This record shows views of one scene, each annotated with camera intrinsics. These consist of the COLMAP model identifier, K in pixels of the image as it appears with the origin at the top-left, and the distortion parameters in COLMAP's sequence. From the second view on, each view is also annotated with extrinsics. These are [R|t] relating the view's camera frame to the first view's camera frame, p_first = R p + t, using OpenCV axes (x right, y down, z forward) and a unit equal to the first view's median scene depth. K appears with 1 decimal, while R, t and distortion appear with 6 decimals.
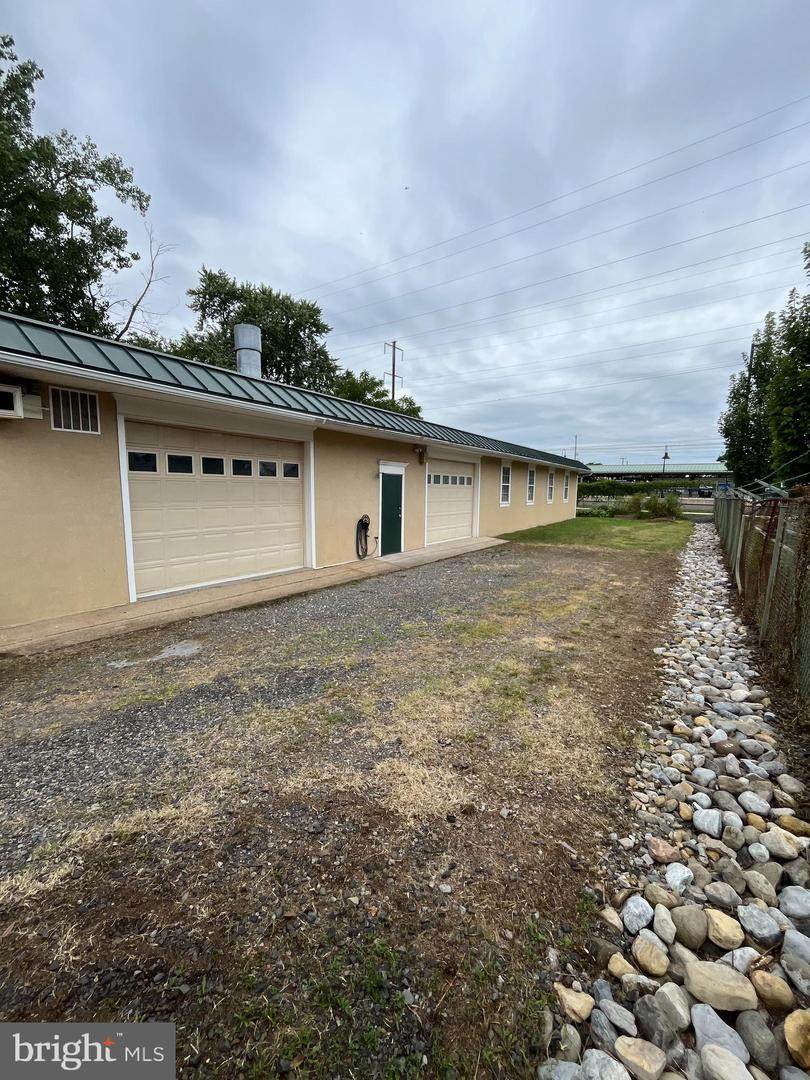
lens RADIAL K [[432.9, 0, 405.0], [0, 432.9, 540.0], [0, 0, 1]] dist [0.002006, -0.010072]
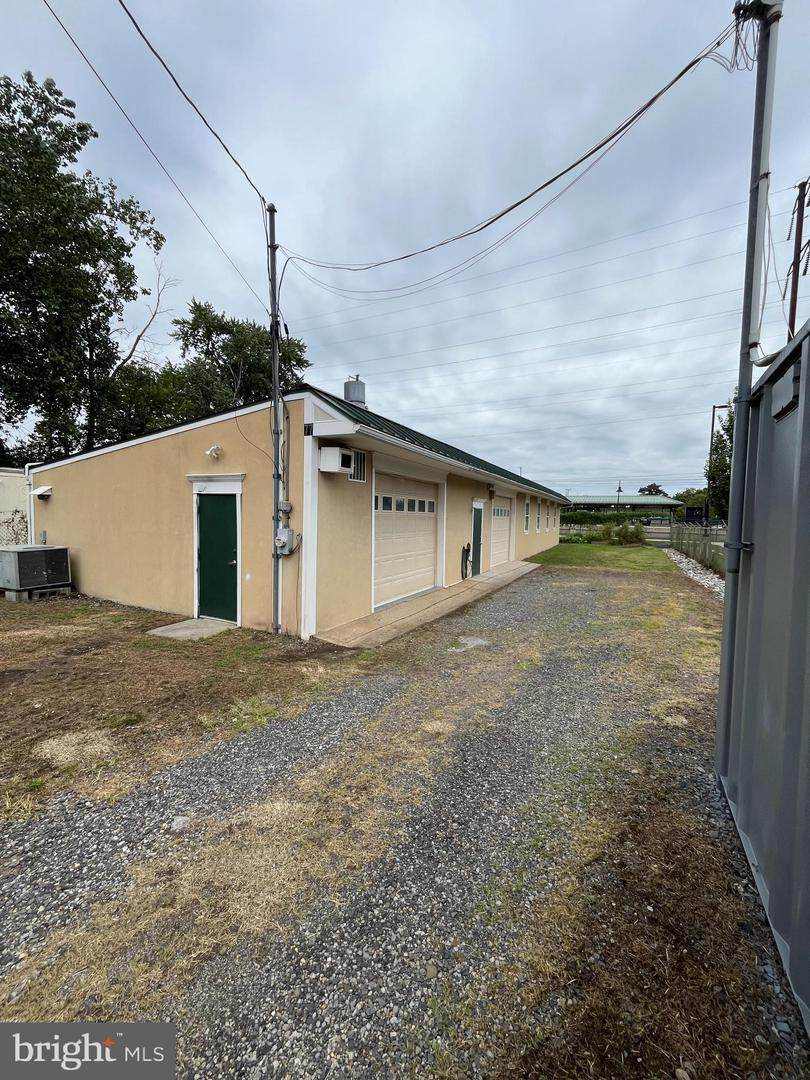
lens RADIAL K [[432.9, 0, 405.0], [0, 432.9, 540.0], [0, 0, 1]] dist [0.002006, -0.010072]
pose [[0.990445, -0.001224, 0.137902, -0.169607], [0.009534, 0.998176, -0.059617, 0.001881], [-0.137577, 0.060362, 0.988650, -0.065911]]
